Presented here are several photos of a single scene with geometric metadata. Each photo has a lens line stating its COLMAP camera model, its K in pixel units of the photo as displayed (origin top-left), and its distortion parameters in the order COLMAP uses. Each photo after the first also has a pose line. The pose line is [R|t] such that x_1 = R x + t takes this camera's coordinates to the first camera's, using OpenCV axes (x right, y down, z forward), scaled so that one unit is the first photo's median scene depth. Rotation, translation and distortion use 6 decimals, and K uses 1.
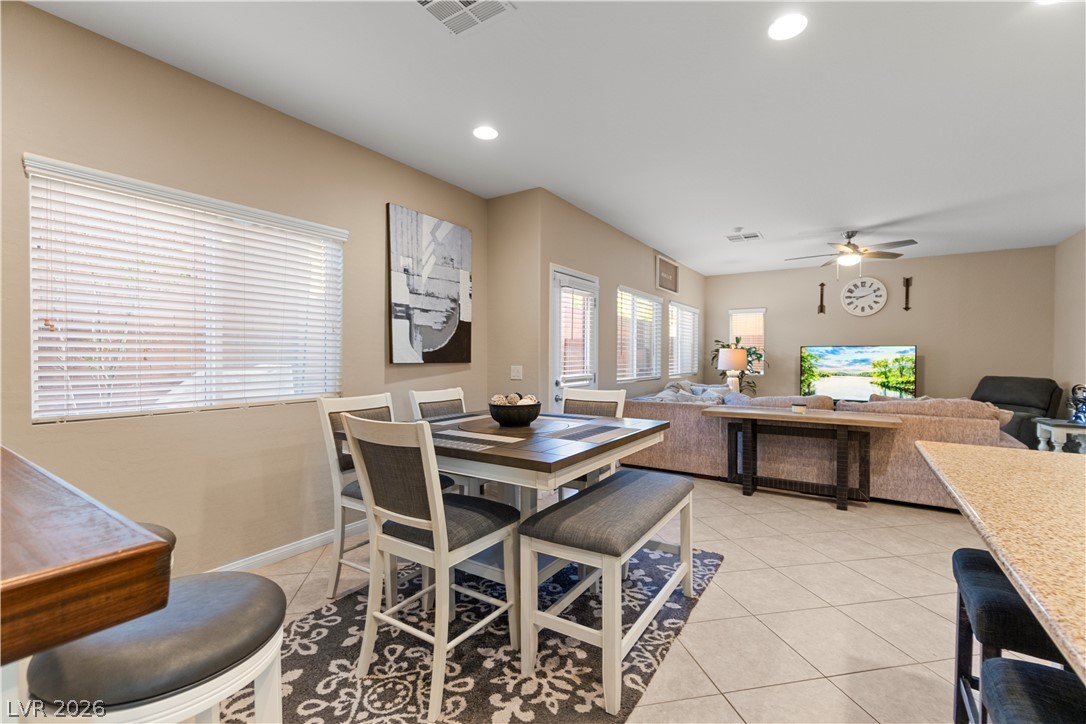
lens RADIAL K [[470.5, 0, 541.5], [0, 470.5, 361.3], [0, 0, 1]] dist [-0.004531, 0.000757]
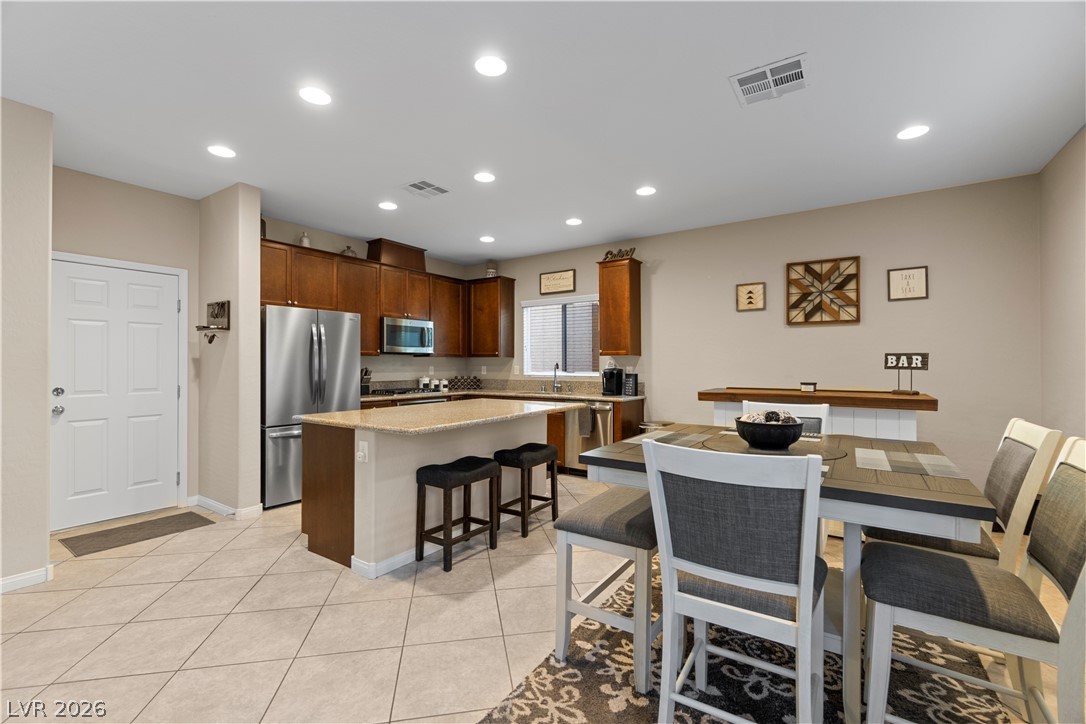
lens RADIAL K [[470.5, 0, 540.6], [0, 470.5, 362.1], [0, 0, 1]] dist [-0.004531, 0.000757]
pose [[-0.999936, -0.003134, 0.010864, 0.125570], [-0.003080, 0.999983, 0.004923, -0.007619], [-0.010879, 0.004890, -0.999929, 0.669609]]
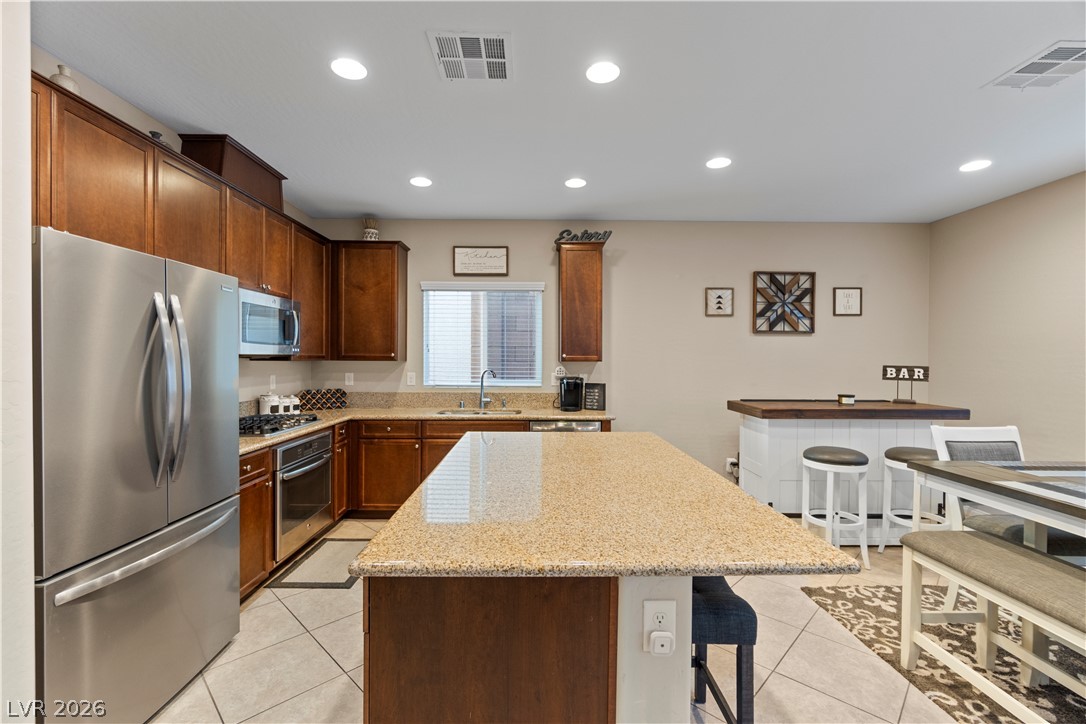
lens RADIAL K [[470.5, 0, 541.3], [0, 470.5, 361.0], [0, 0, 1]] dist [-0.004531, 0.000757]
pose [[-0.822649, -0.004344, -0.568533, 0.422416], [-0.013675, 0.999833, 0.012148, -0.023123], [0.568385, 0.017769, -0.822571, 0.364003]]
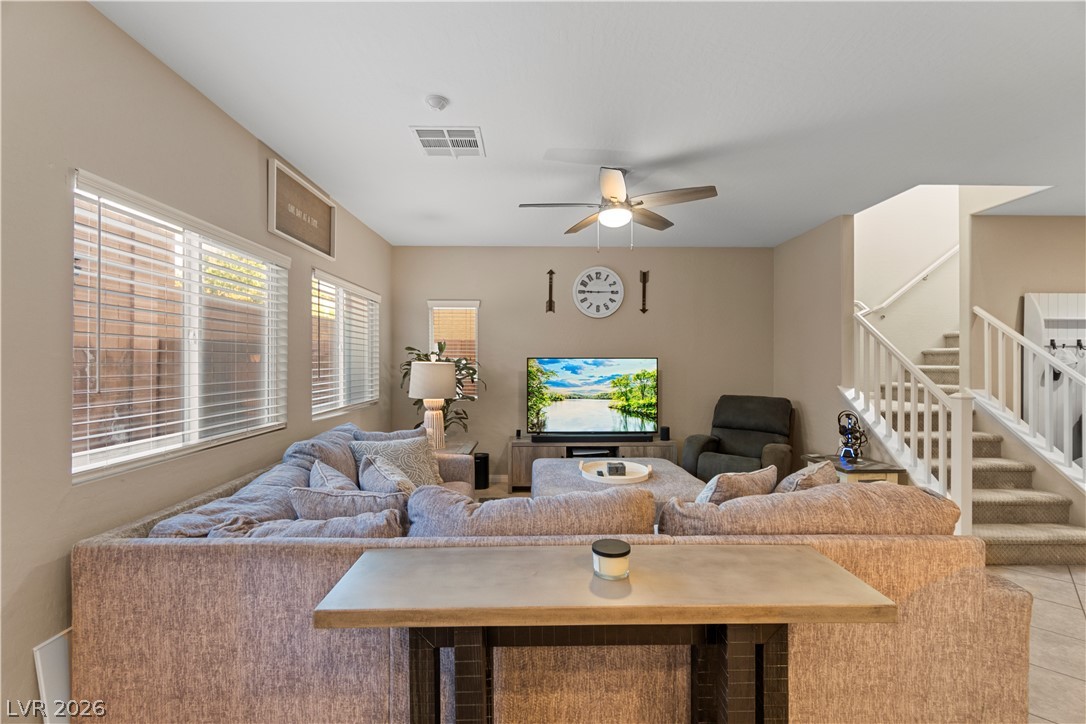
lens RADIAL K [[470.5, 0, 542.0], [0, 470.5, 360.5], [0, 0, 1]] dist [-0.004531, 0.000757]
pose [[0.822982, -0.002897, 0.568060, 0.198445], [0.008275, 0.999942, -0.006890, -0.025454], [-0.568007, 0.010371, 0.822959, 0.470462]]
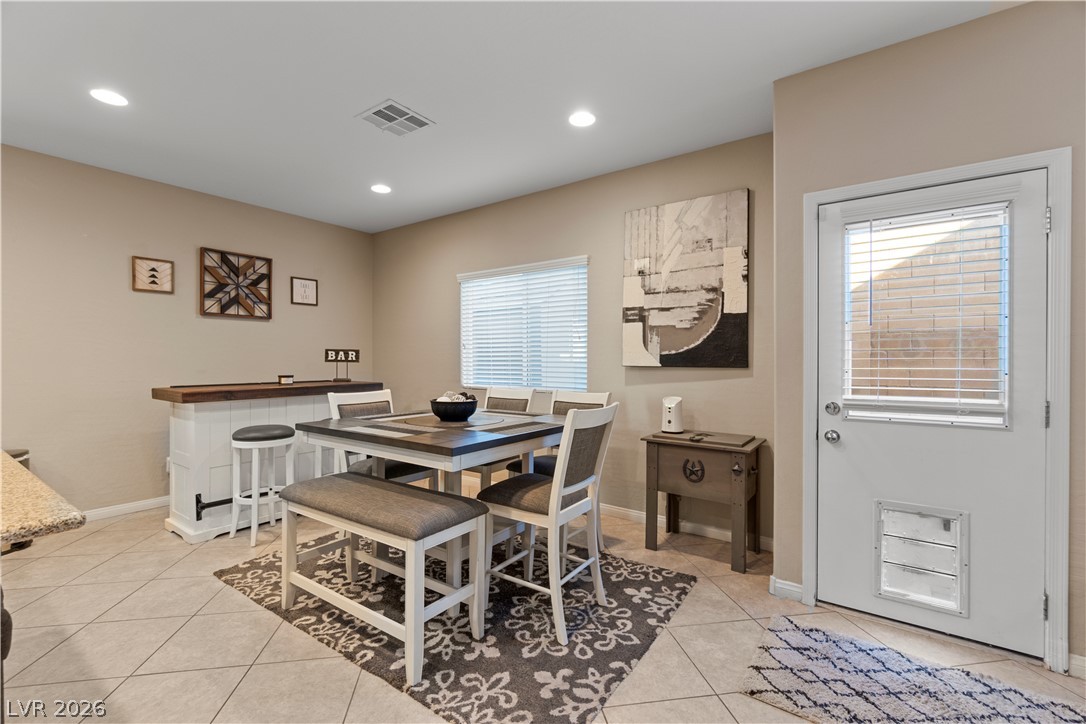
lens RADIAL K [[470.5, 0, 541.1], [0, 470.5, 361.3], [0, 0, 1]] dist [-0.004531, 0.000757]
pose [[-0.034817, 0.001228, -0.999393, 0.383920], [-0.009890, 0.999950, 0.001573, -0.003252], [0.999345, 0.009938, -0.034803, 0.449595]]
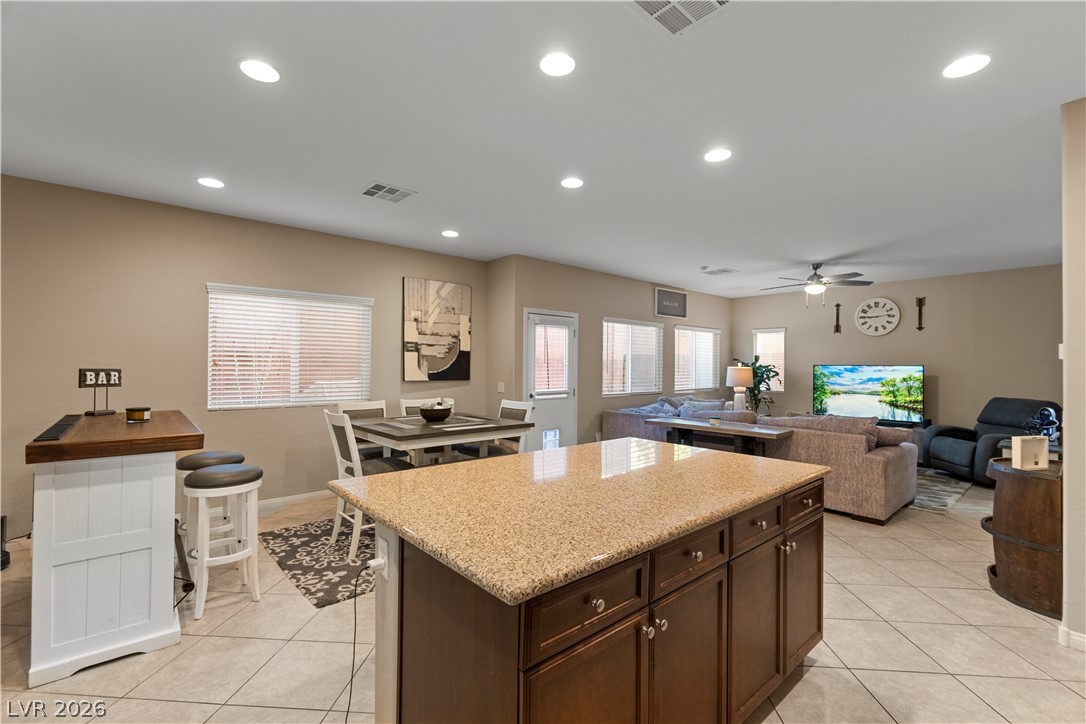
lens RADIAL K [[470.5, 0, 540.5], [0, 470.5, 361.9], [0, 0, 1]] dist [-0.004531, 0.000757]
pose [[0.964941, 0.002042, -0.262460, 0.270401], [-0.006896, 0.999822, -0.017575, -0.018003], [0.262377, 0.018769, 0.964783, -0.192331]]
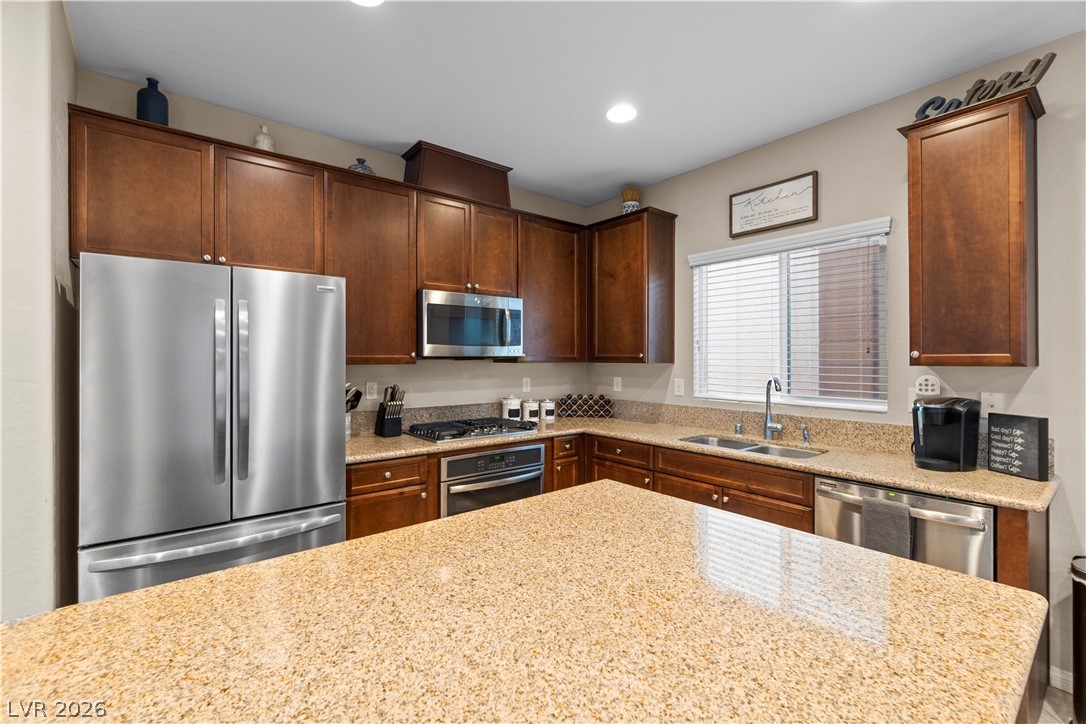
lens RADIAL K [[470.5, 0, 542.4], [0, 470.5, 358.3], [0, 0, 1]] dist [-0.004531, 0.000757]
pose [[-0.955061, -0.003393, 0.296390, 0.176554], [0.000119, 0.999930, 0.011829, -0.023733], [-0.296410, 0.011332, -0.954994, 0.228434]]
